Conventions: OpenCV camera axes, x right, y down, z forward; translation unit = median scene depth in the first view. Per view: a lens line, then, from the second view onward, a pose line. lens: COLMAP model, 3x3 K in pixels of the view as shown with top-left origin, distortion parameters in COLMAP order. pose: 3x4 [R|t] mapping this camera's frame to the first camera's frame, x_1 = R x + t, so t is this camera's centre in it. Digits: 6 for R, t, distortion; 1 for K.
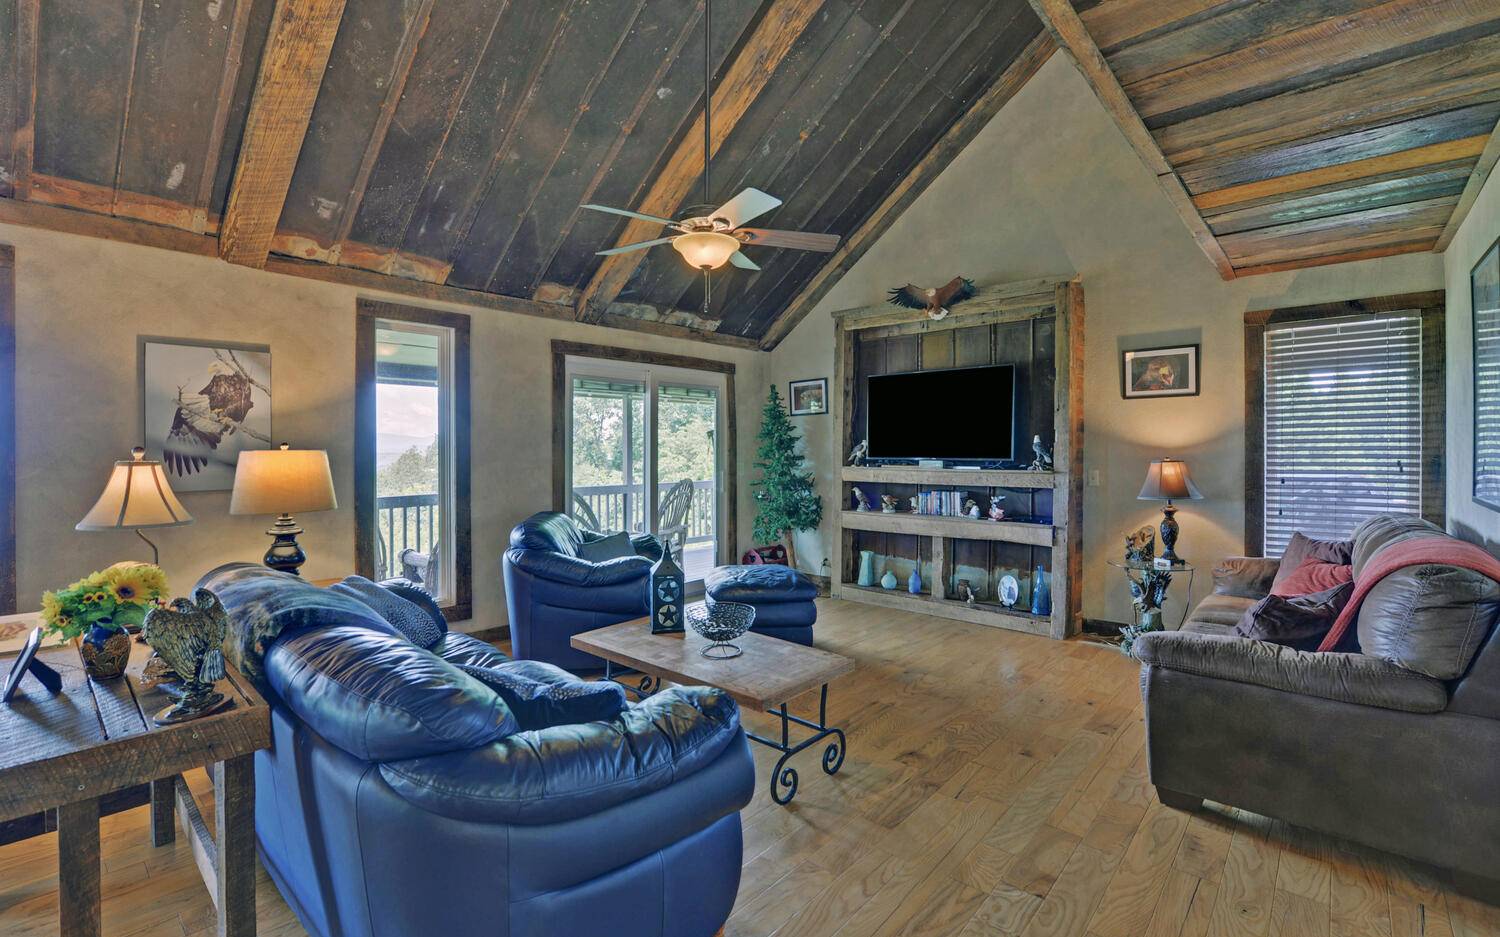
lens RADIAL K [[754.6, 0, 752.4], [0, 754.6, 463.7], [0, 0, 1]] dist [-0.005614, -0.000212]
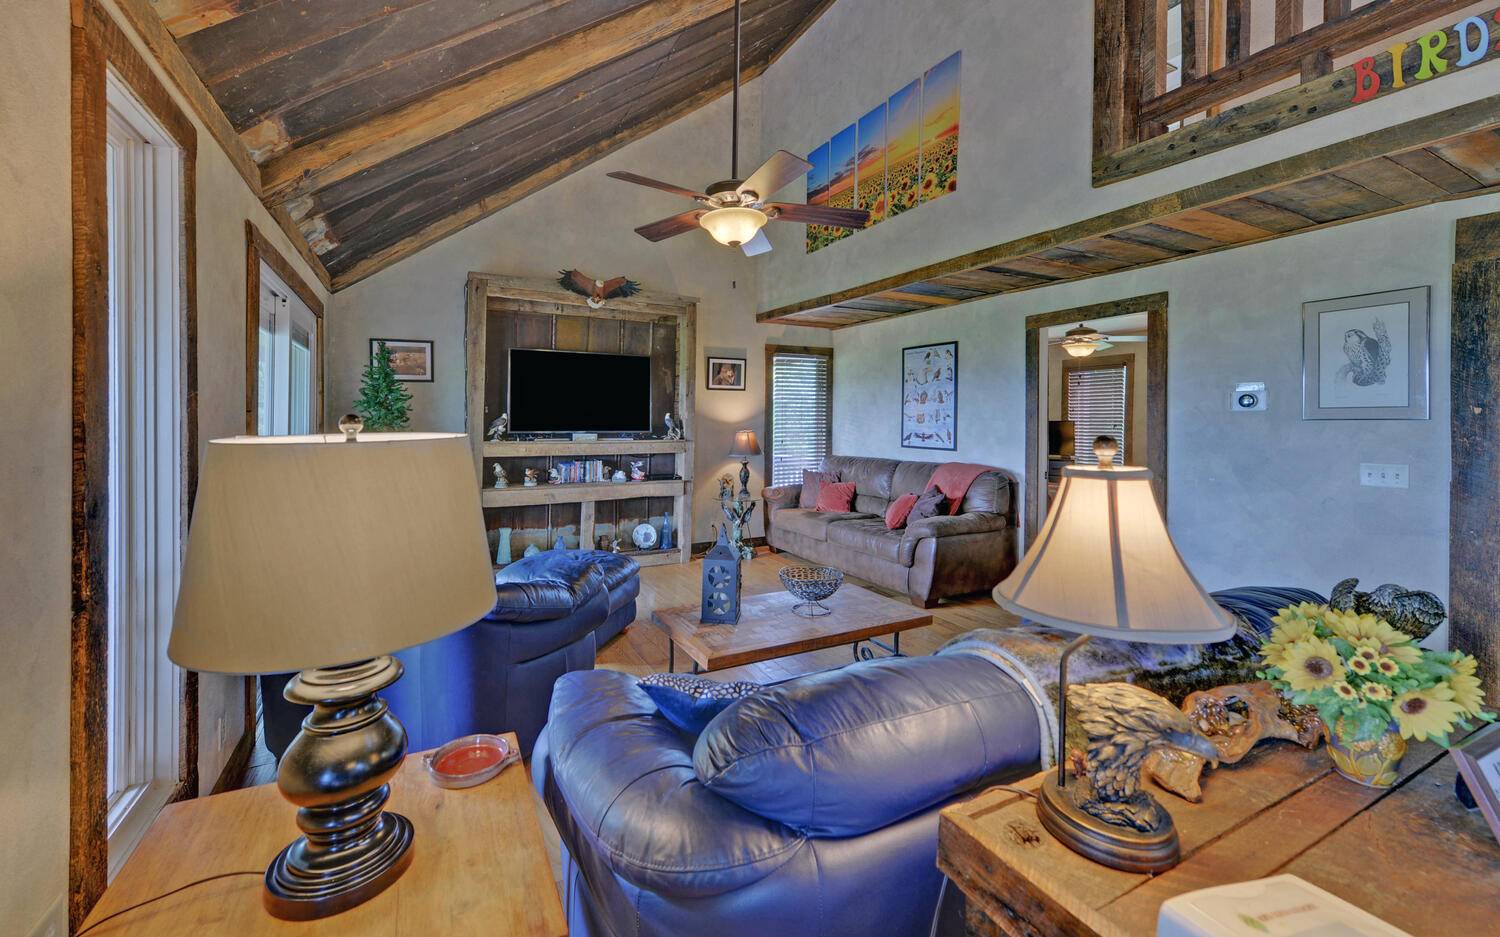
lens RADIAL K [[624.5, 0, 750.6], [0, 624.5, 431.7], [0, 0, 1]] dist [-0.000271, -0.000020]
pose [[0.263238, -0.017000, 0.964581, -0.597048], [0.009766, 0.999840, 0.014956, -0.018815], [-0.964681, 0.005483, 0.263362, 0.537813]]
